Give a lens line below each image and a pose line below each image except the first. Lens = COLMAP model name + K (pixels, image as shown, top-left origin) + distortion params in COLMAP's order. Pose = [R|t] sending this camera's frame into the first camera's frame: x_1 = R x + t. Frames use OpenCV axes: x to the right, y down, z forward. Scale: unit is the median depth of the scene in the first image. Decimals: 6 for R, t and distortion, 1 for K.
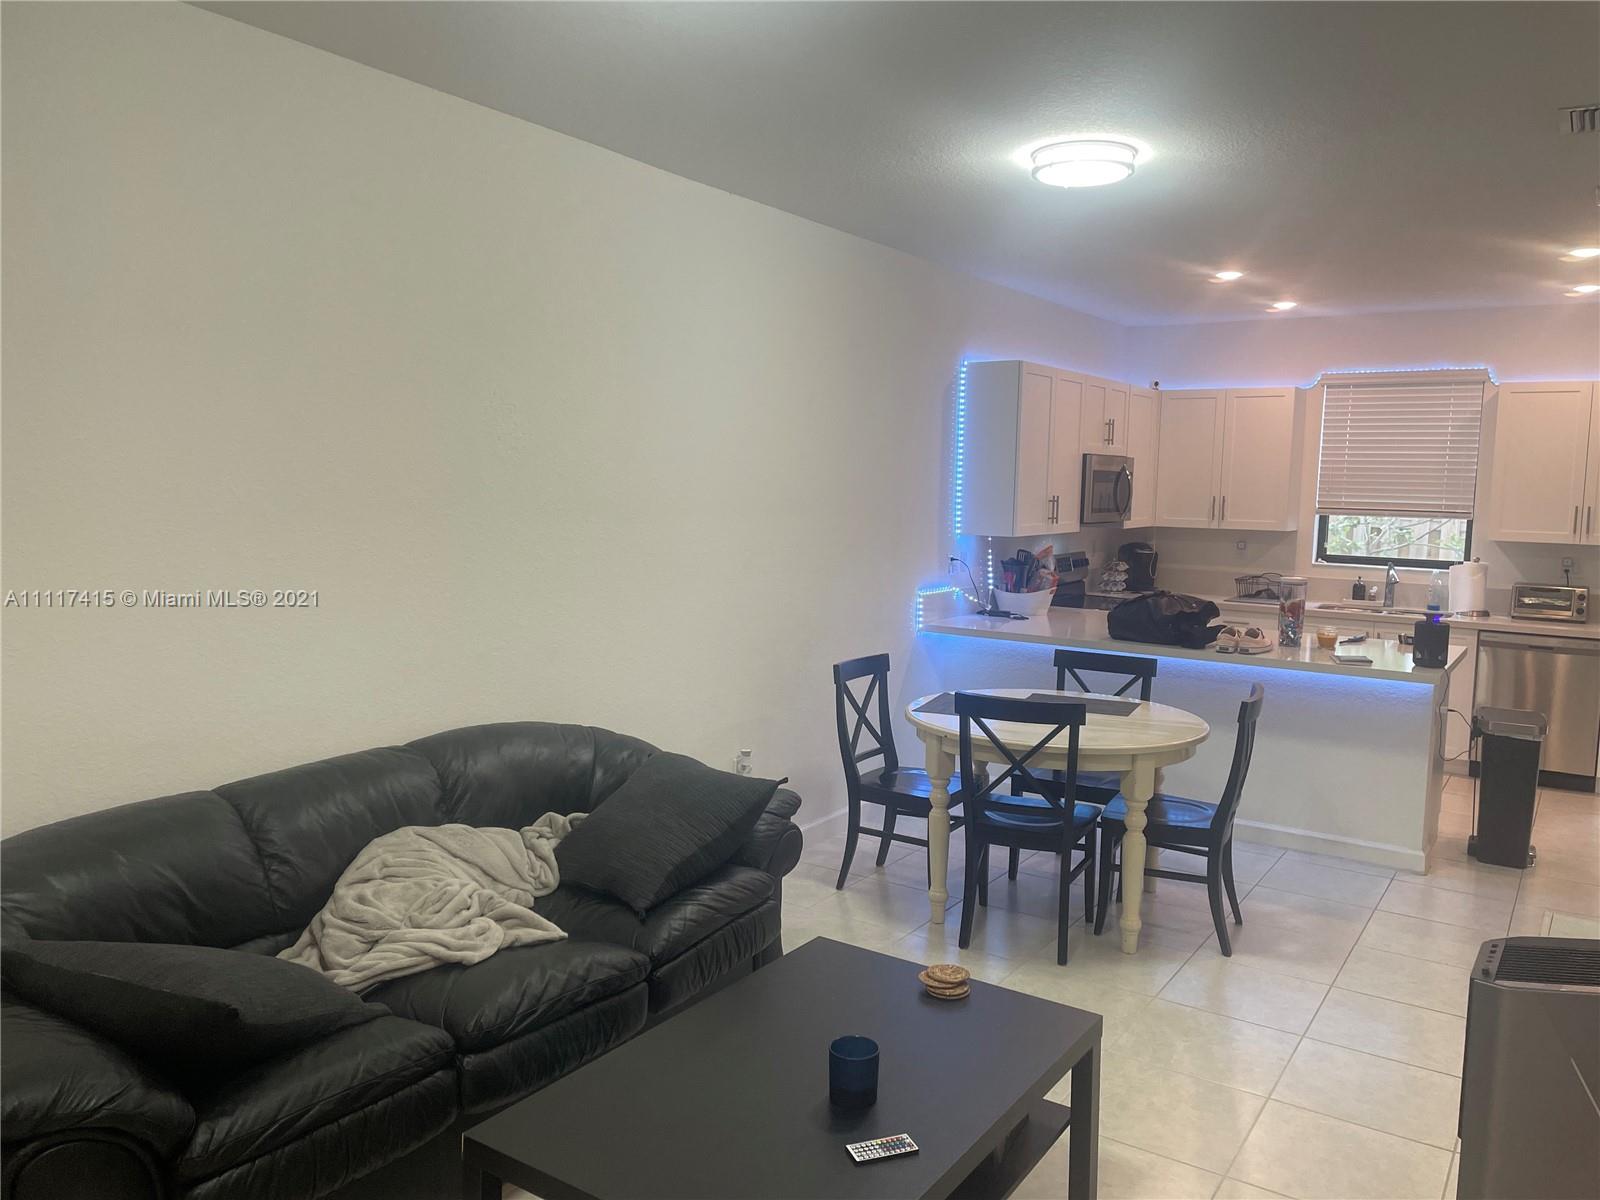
lens RADIAL K [[1205.7, 0, 806.4], [0, 1205.7, 622.3], [0, 0, 1]] dist [0.080978, 0.000536]
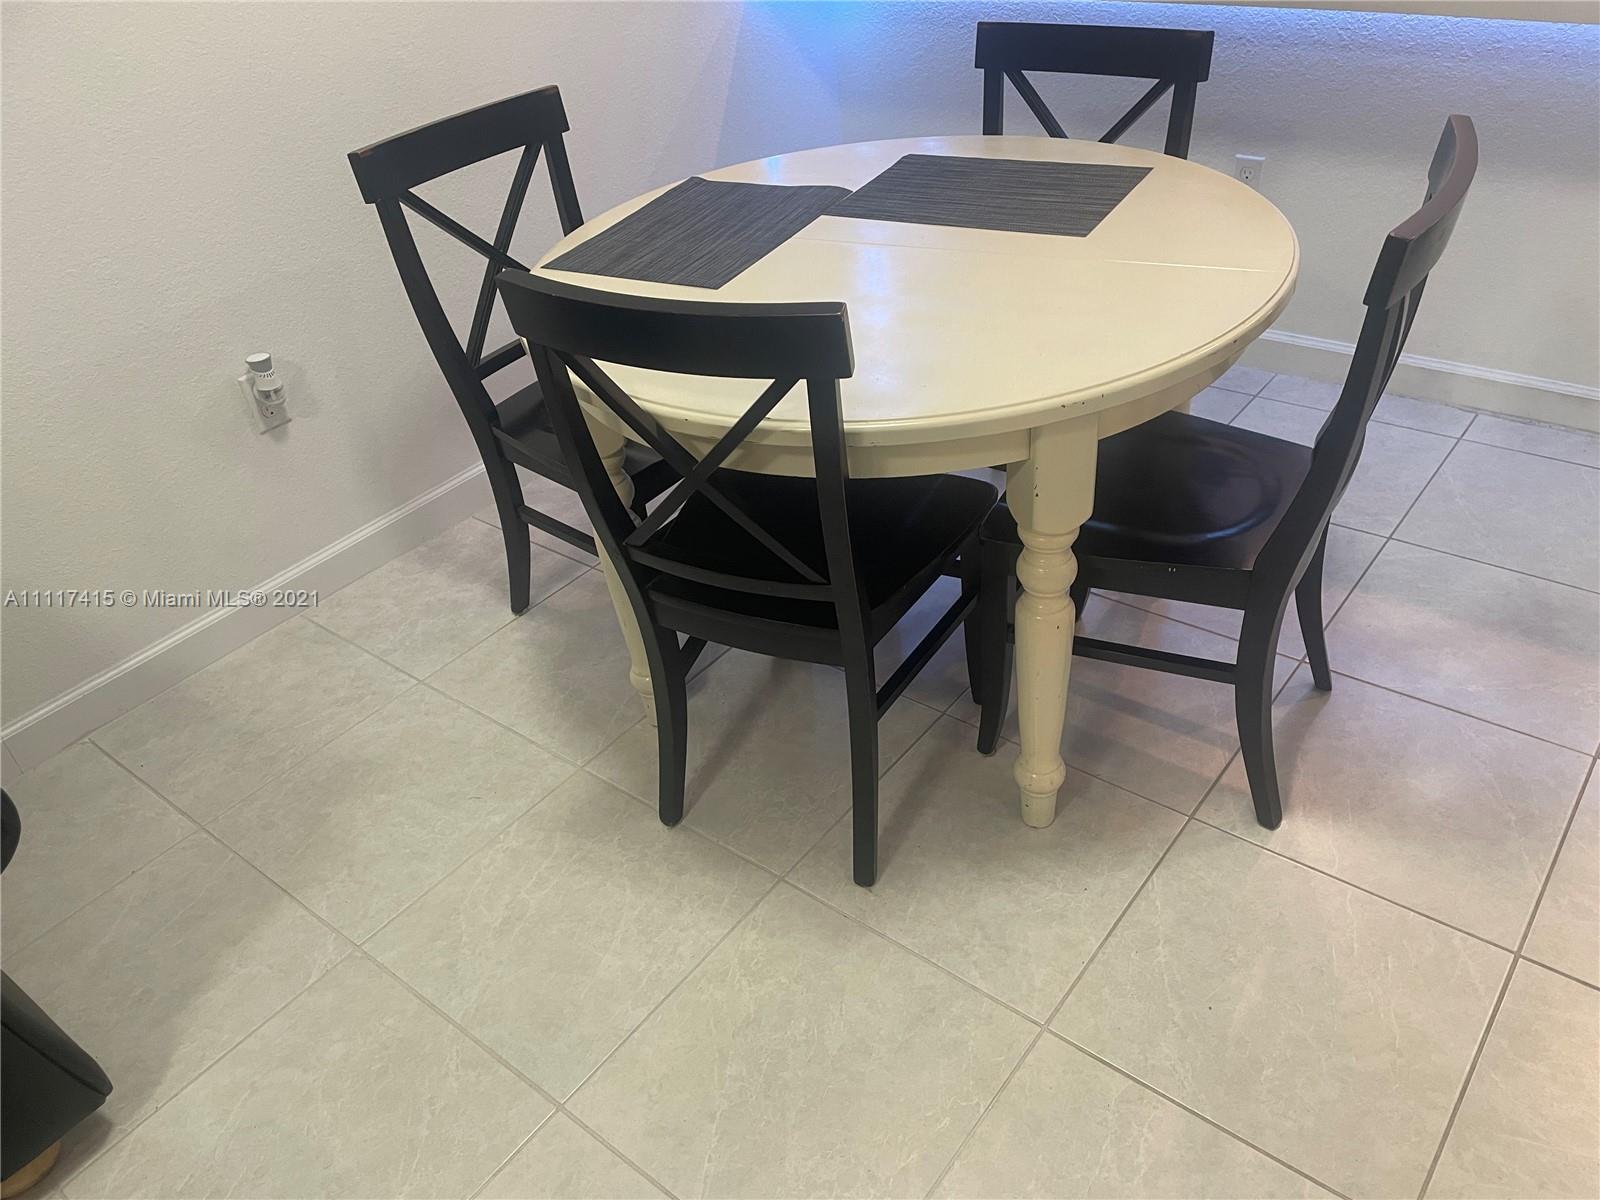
lens RADIAL K [[1205.7, 0, 806.4], [0, 1205.7, 622.3], [0, 0, 1]] dist [0.080978, 0.000536]
pose [[0.990942, -0.032298, -0.130346, 0.186311], [0.092285, 0.868918, 0.486277, -0.010730], [0.097554, -0.493901, 0.864028, 0.500457]]
